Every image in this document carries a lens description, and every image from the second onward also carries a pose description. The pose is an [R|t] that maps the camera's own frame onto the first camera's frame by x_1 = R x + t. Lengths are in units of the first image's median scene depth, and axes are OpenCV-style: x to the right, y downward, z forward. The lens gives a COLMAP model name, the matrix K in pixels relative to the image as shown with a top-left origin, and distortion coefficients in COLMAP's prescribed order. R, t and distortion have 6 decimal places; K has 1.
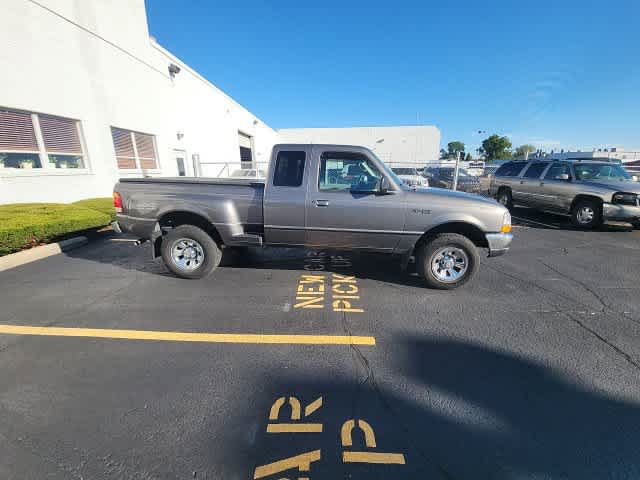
lens RADIAL K [[259.3, 0, 320.7], [0, 259.3, 239.4], [0, 0, 1]] dist [0.016746, -0.010838]
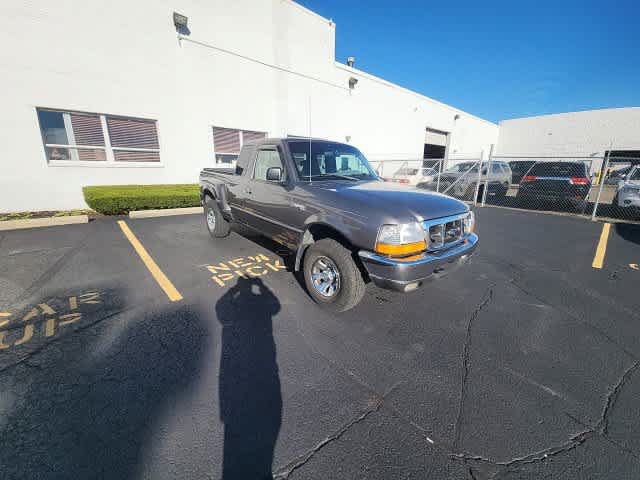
lens RADIAL K [[259.3, 0, 321.9], [0, 259.3, 239.6], [0, 0, 1]] dist [0.016746, -0.010838]
pose [[0.691585, 0.201403, -0.693648, 0.885075], [-0.200630, 0.976112, 0.083385, -0.073098], [0.693872, 0.081499, 0.715471, 0.348480]]
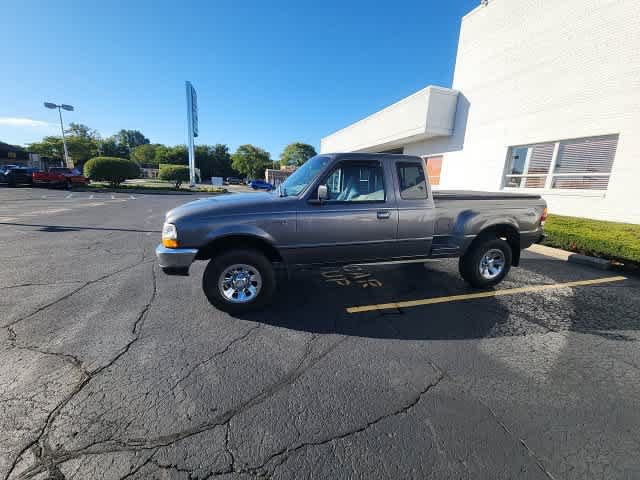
lens RADIAL K [[259.3, 0, 320.6], [0, 259.3, 240.2], [0, 0, 1]] dist [0.016746, -0.010838]
pose [[-0.949790, 0.030008, -0.311444, 0.463012], [-0.118834, 0.886208, 0.447787, -0.497798], [0.289442, 0.462314, -0.838146, 1.936811]]
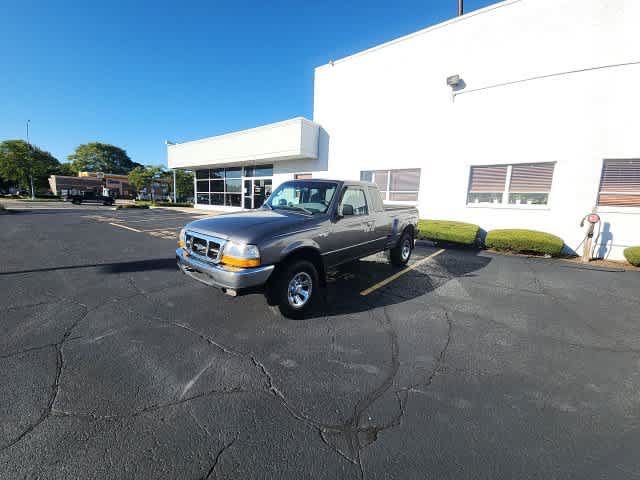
lens RADIAL K [[259.3, 0, 320.4], [0, 259.3, 240.4], [0, 0, 1]] dist [0.016746, -0.010838]
pose [[-0.598205, 0.104756, -0.794466, 1.075578], [-0.238341, 0.923293, 0.301205, -0.457446], [0.765078, 0.369536, -0.527351, 1.755217]]
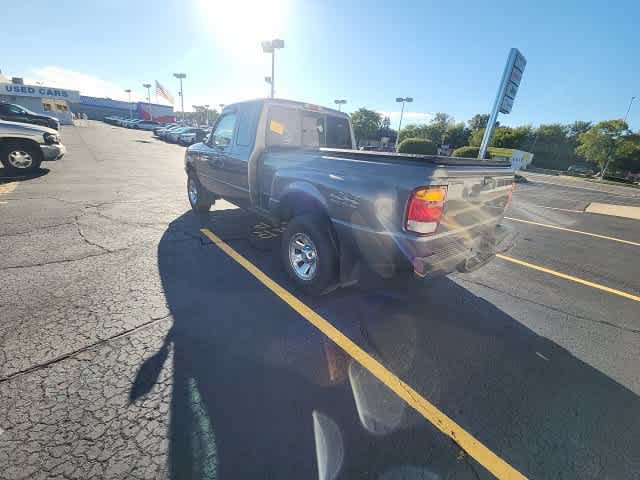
lens RADIAL K [[259.3, 0, 319.7], [0, 259.3, 239.6], [0, 0, 1]] dist [0.016746, -0.010838]
pose [[-0.676559, -0.313105, 0.666508, -0.866919], [0.099280, 0.858057, 0.503867, -0.409544], [-0.729665, 0.407067, -0.549441, 1.650484]]
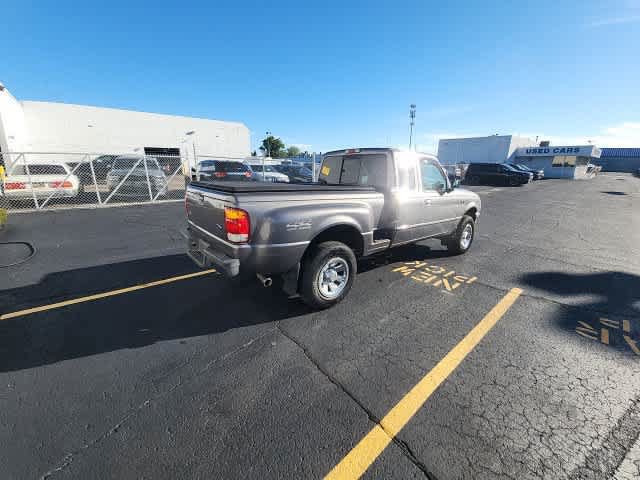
lens RADIAL K [[259.3, 0, 321.0], [0, 259.3, 238.6], [0, 0, 1]] dist [0.016746, -0.010838]
pose [[0.730562, -0.169760, 0.661408, -0.958544], [0.160279, 0.984175, 0.075565, -0.117591], [-0.663769, 0.050805, 0.746210, 0.374104]]
